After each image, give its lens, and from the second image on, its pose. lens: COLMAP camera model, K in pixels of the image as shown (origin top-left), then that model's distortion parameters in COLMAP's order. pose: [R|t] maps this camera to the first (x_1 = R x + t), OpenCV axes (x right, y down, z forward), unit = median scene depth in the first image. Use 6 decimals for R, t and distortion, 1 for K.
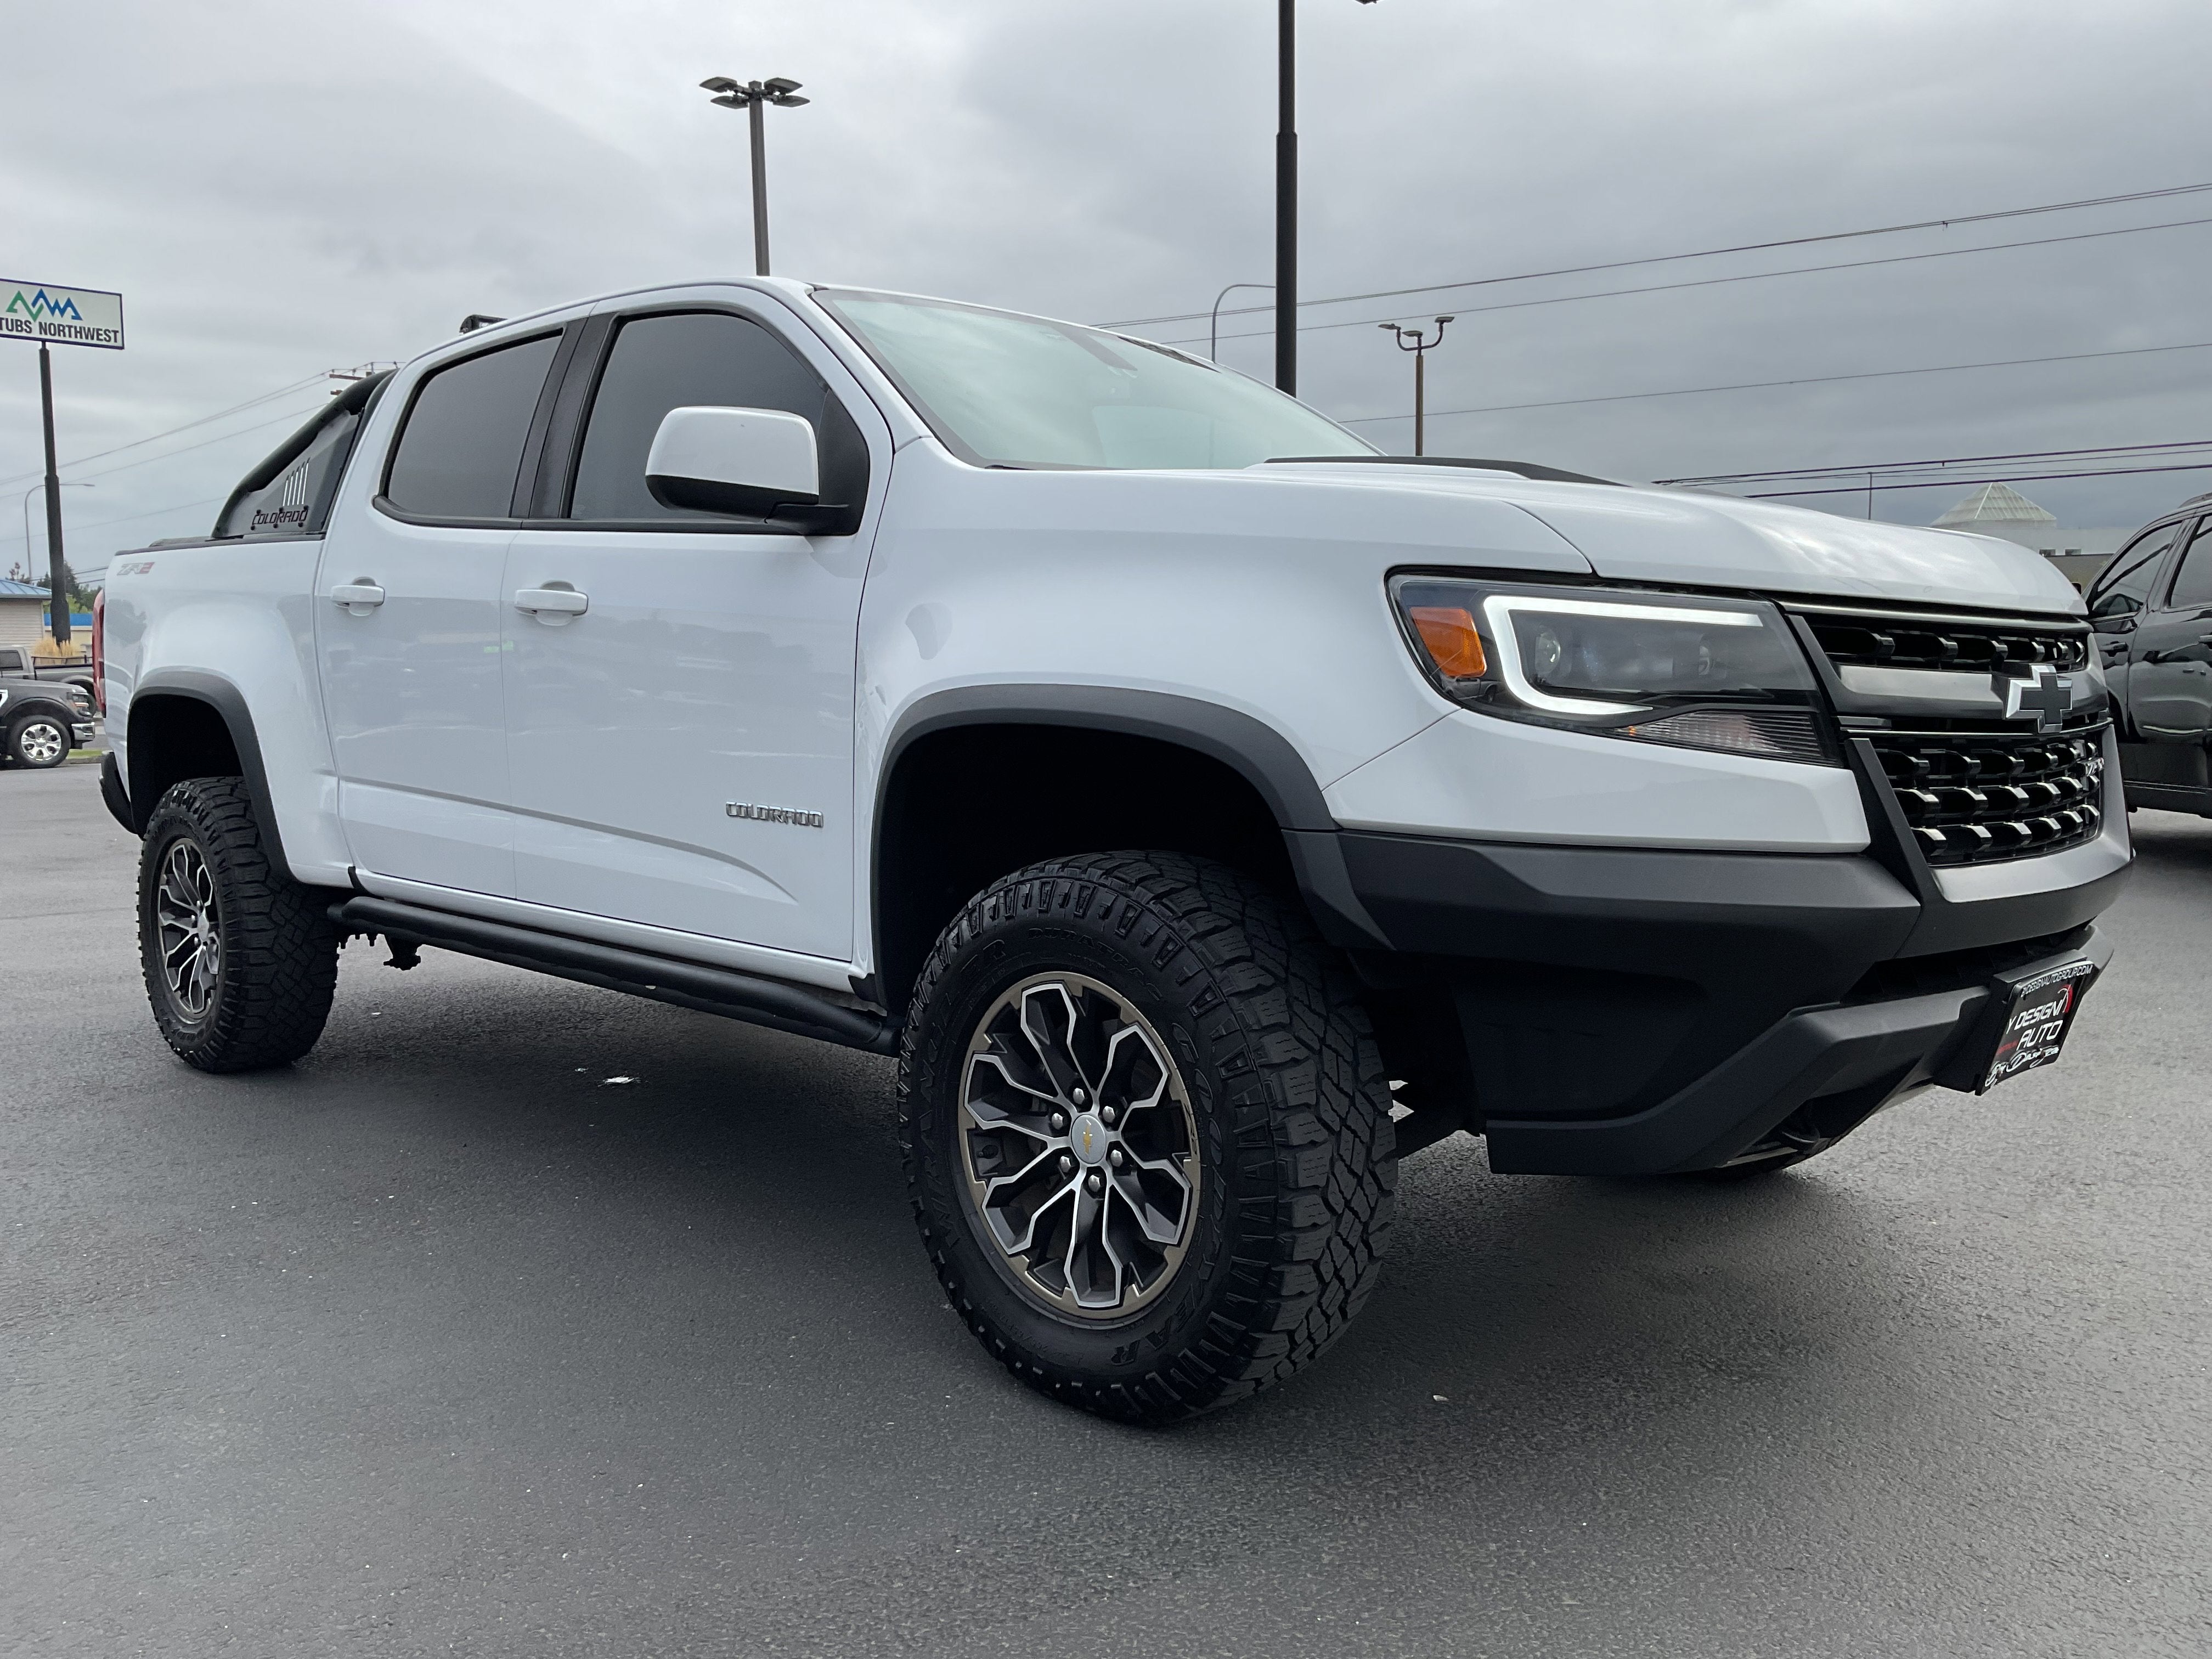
lens RADIAL K [[1808.5, 0, 1103.3], [0, 1808.5, 834.5], [0, 0, 1]] dist [0.091478, -0.187676]
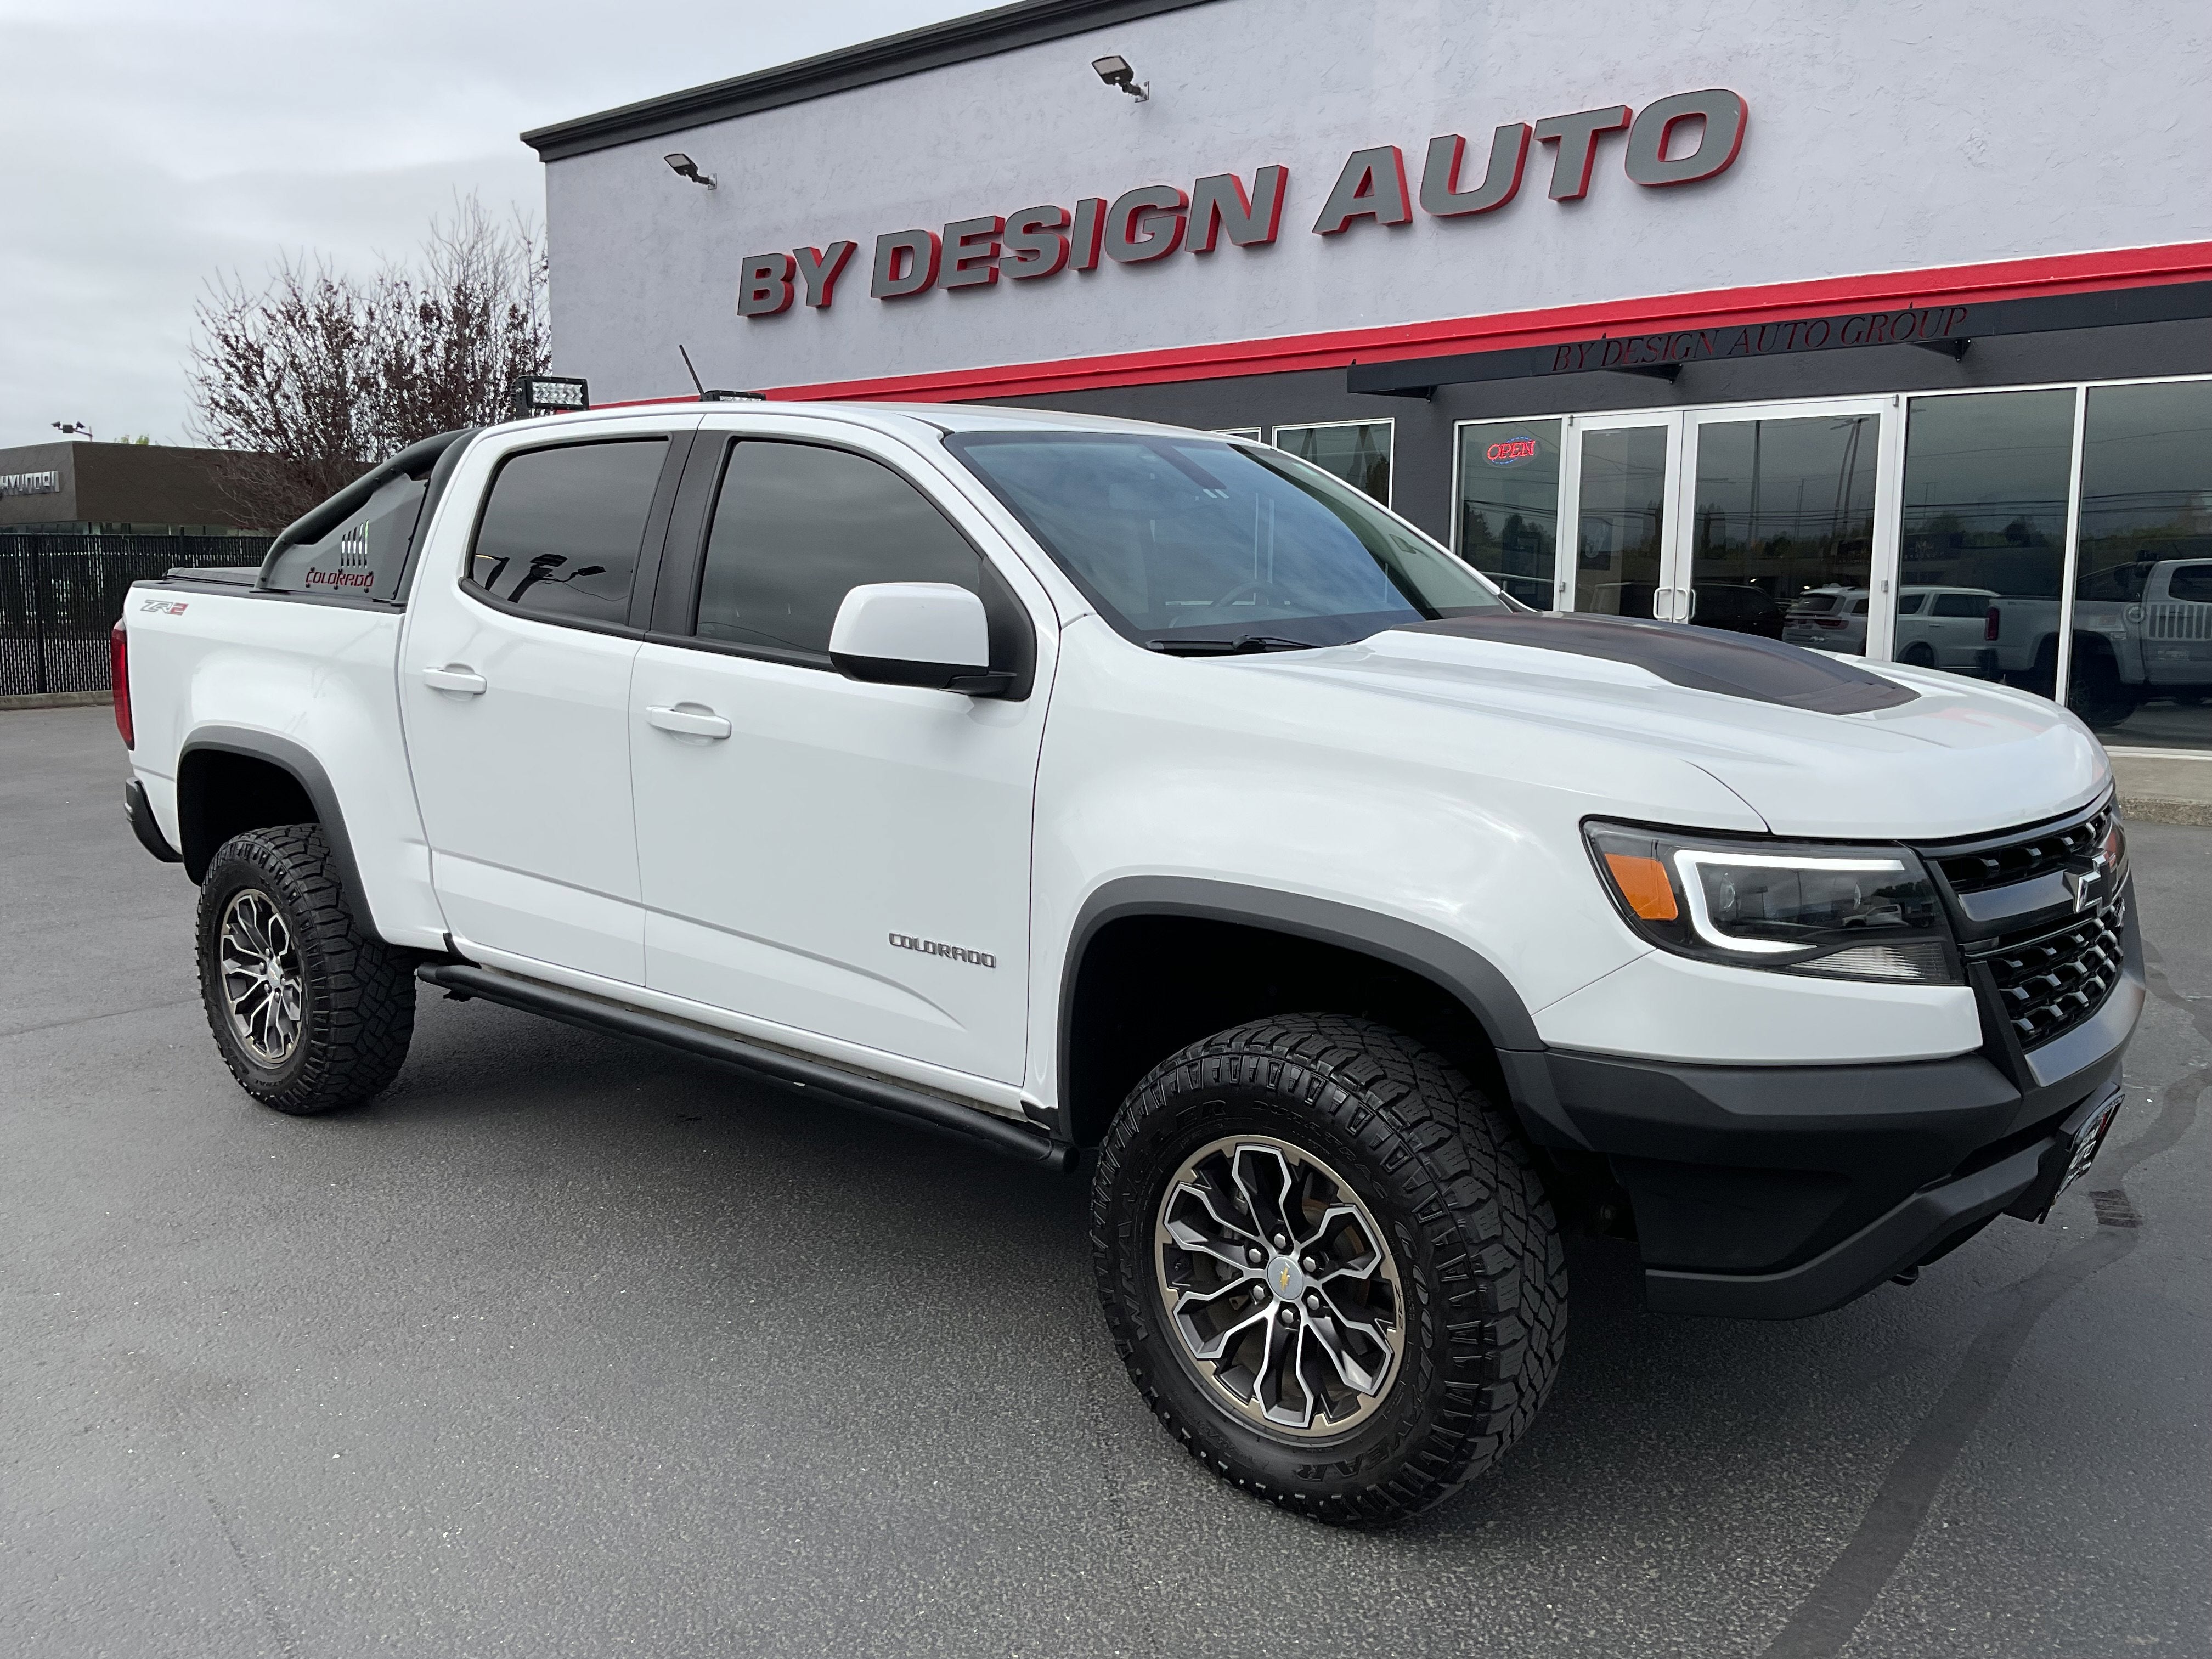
lens RADIAL K [[1808.5, 0, 1103.3], [0, 1808.5, 834.5], [0, 0, 1]] dist [0.091478, -0.187676]
pose [[0.996606, -0.018415, 0.080237, -0.205922], [0.011828, 0.996578, 0.081811, -0.201969], [-0.081469, -0.080584, 0.993413, -0.099943]]
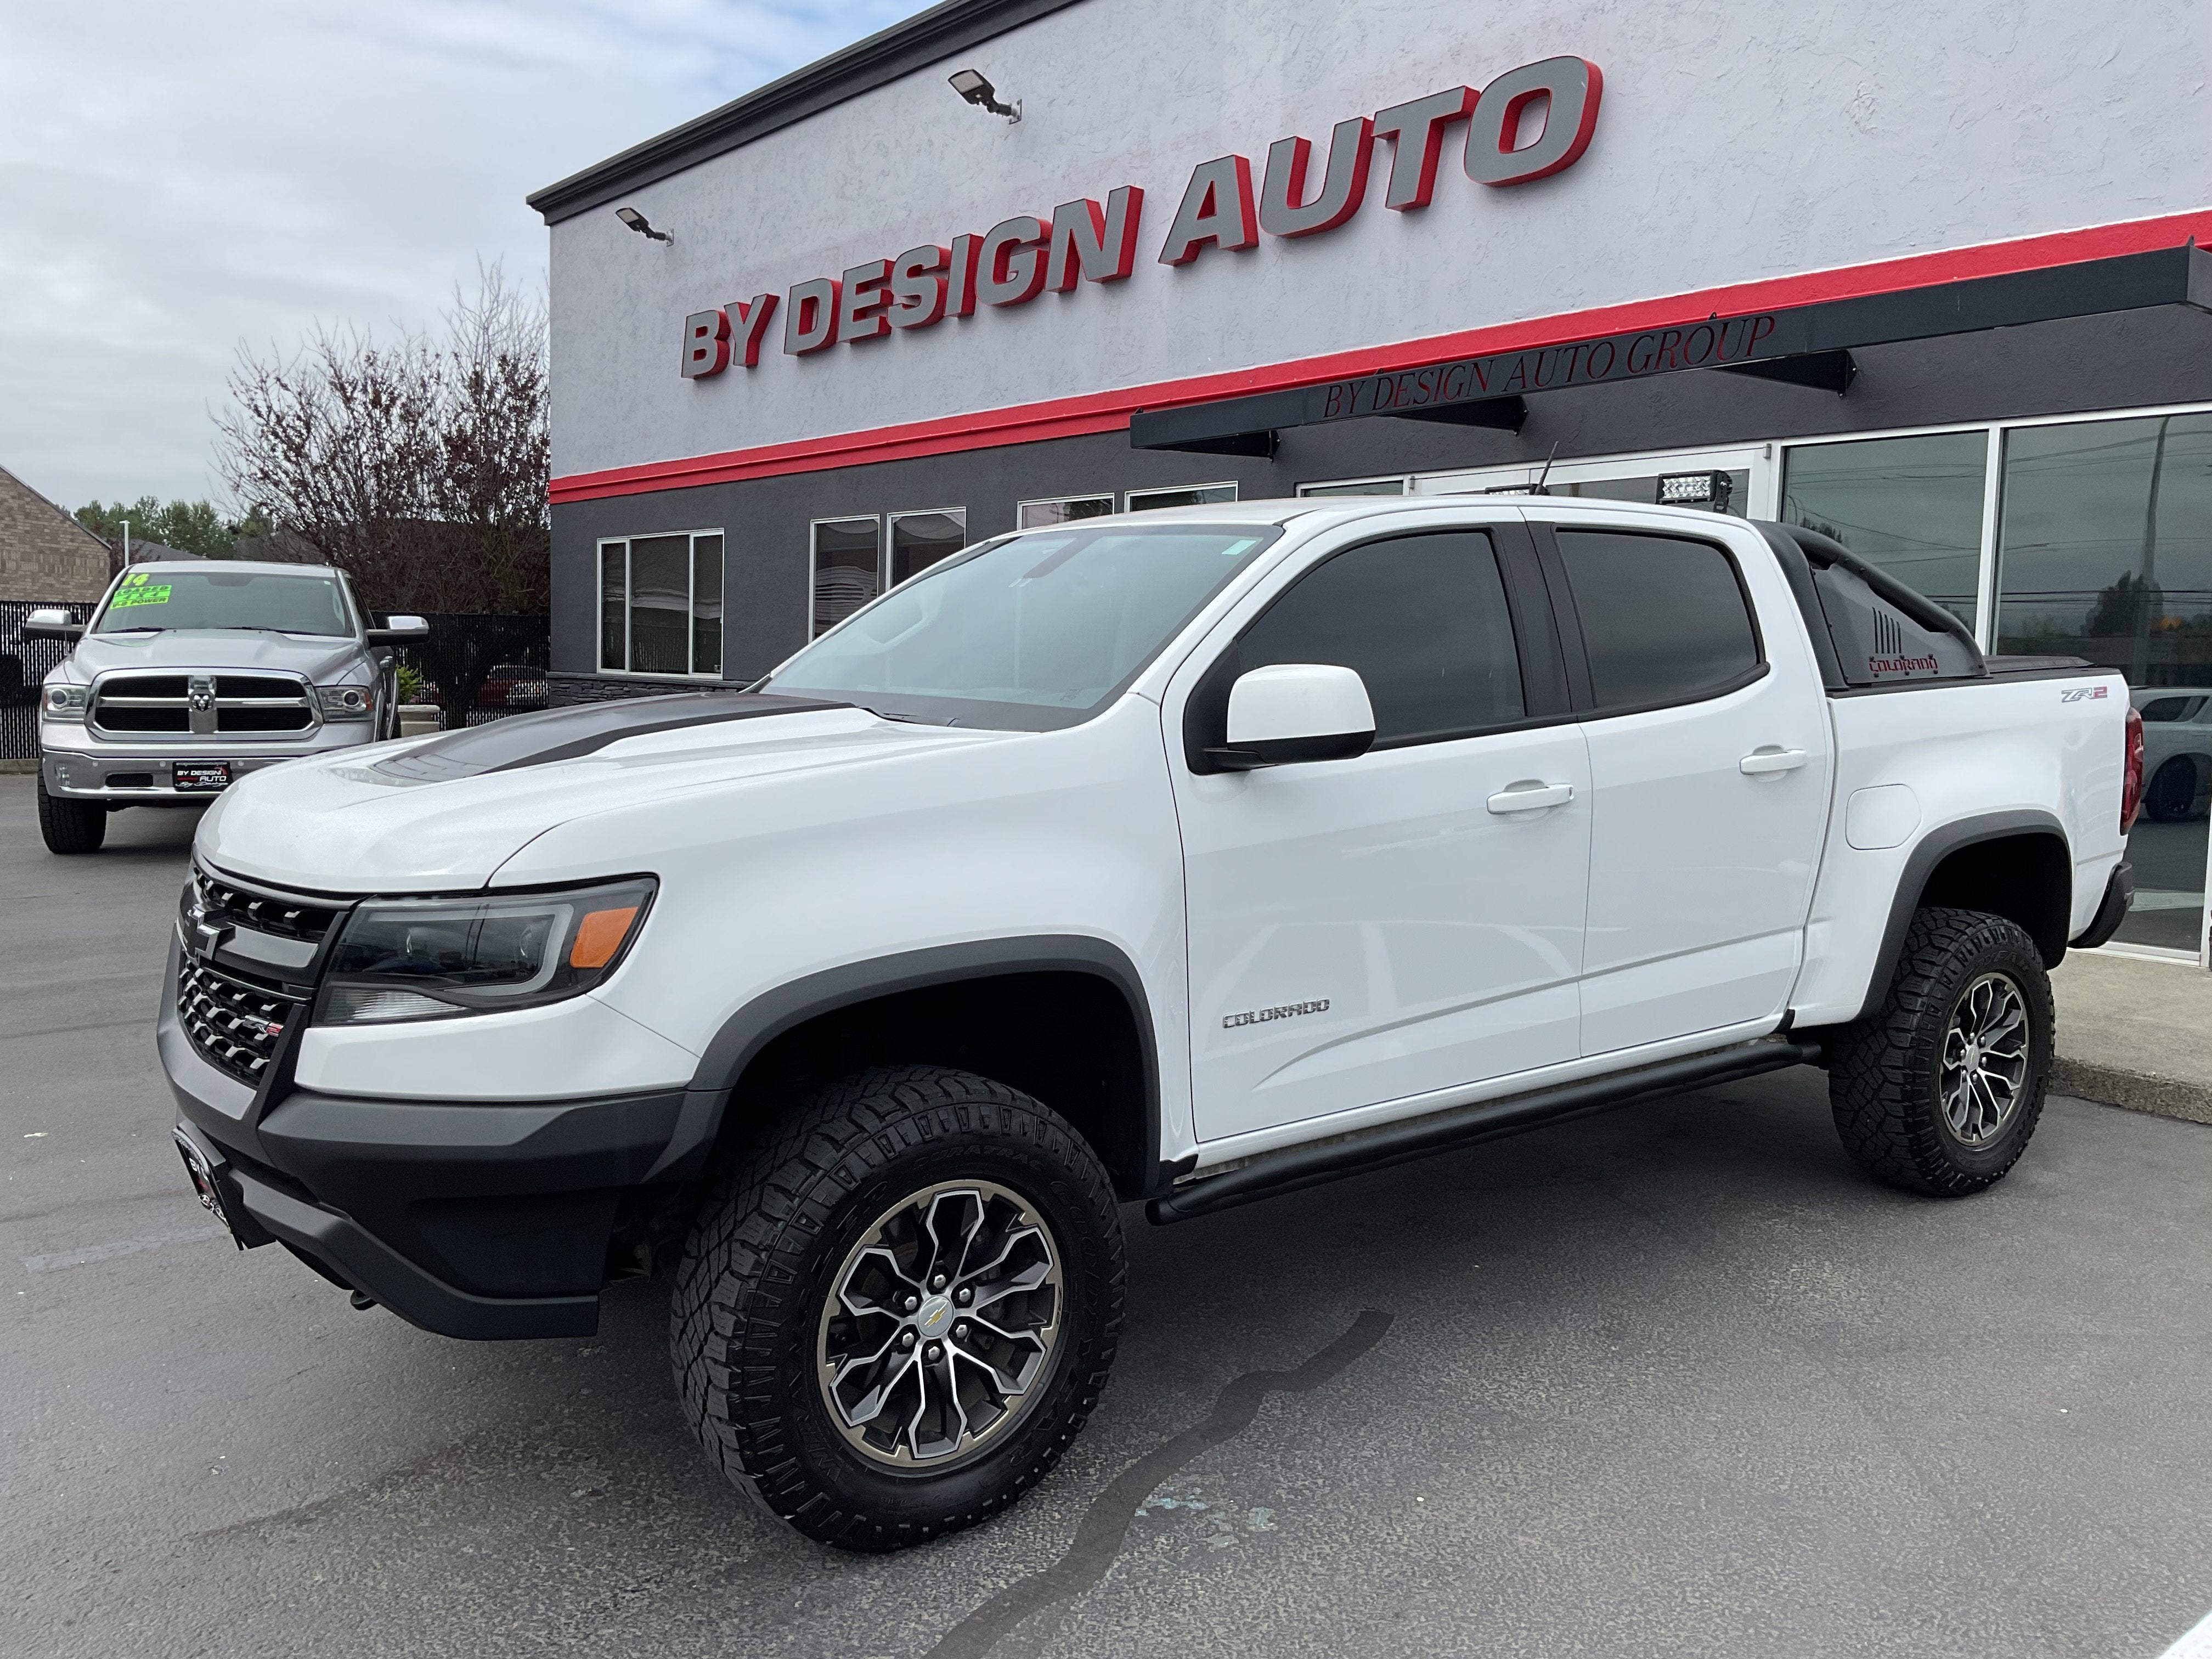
lens RADIAL K [[1808.5, 0, 1103.3], [0, 1808.5, 834.5], [0, 0, 1]] dist [0.091478, -0.187676]
pose [[0.993211, 0.022375, -0.114151, 1.530081], [-0.018117, 0.999106, 0.038204, -0.289830], [0.114904, -0.035877, 0.992729, 0.933762]]
